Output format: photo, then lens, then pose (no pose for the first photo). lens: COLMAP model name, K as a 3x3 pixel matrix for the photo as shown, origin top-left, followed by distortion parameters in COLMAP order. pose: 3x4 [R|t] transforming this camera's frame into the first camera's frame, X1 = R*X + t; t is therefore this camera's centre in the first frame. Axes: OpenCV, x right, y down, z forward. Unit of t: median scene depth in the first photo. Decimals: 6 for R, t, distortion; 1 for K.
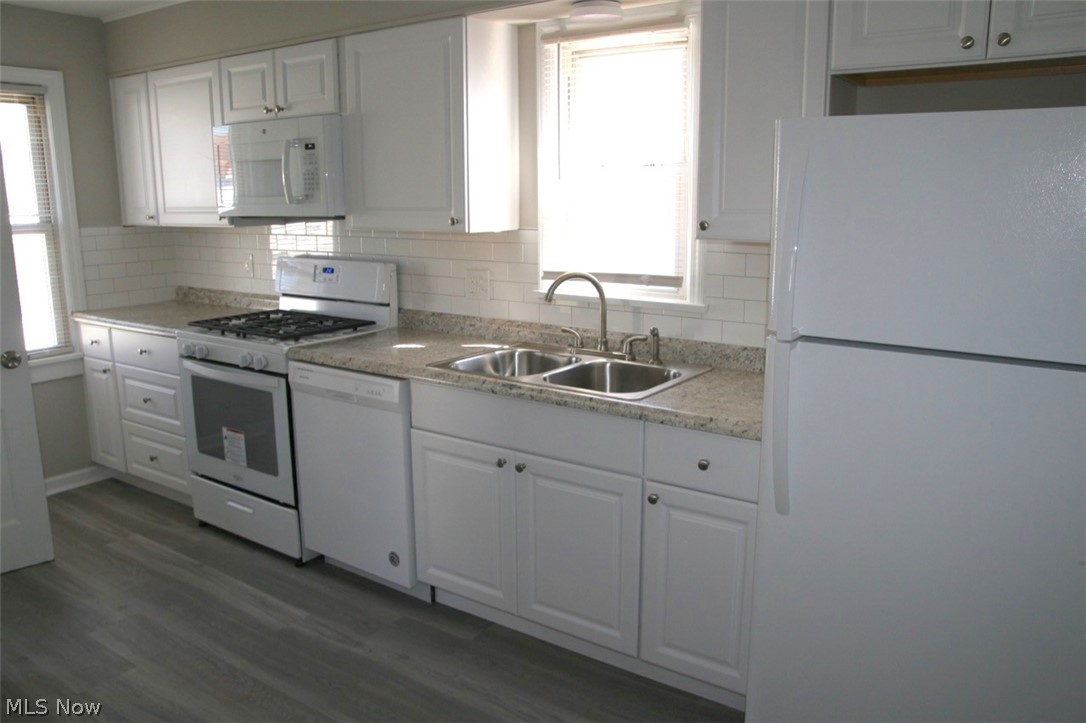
lens RADIAL K [[843.5, 0, 543.6], [0, 843.5, 361.7], [0, 0, 1]] dist [-0.085330, 0.014048]
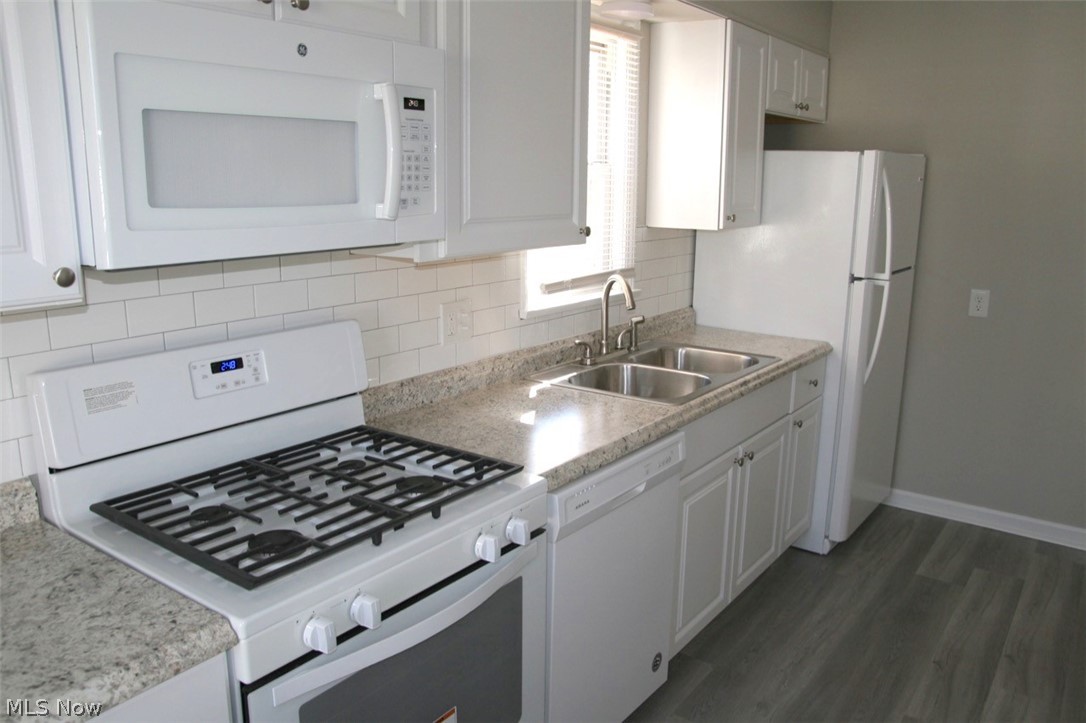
lens RADIAL K [[843.5, 0, 543.7], [0, 843.5, 365.1], [0, 0, 1]] dist [-0.085330, 0.014048]
pose [[0.011156, -0.215065, 0.976536, -0.802823], [0.191073, 0.959060, 0.209034, -0.196122], [-0.981512, 0.184258, 0.051793, 0.920577]]
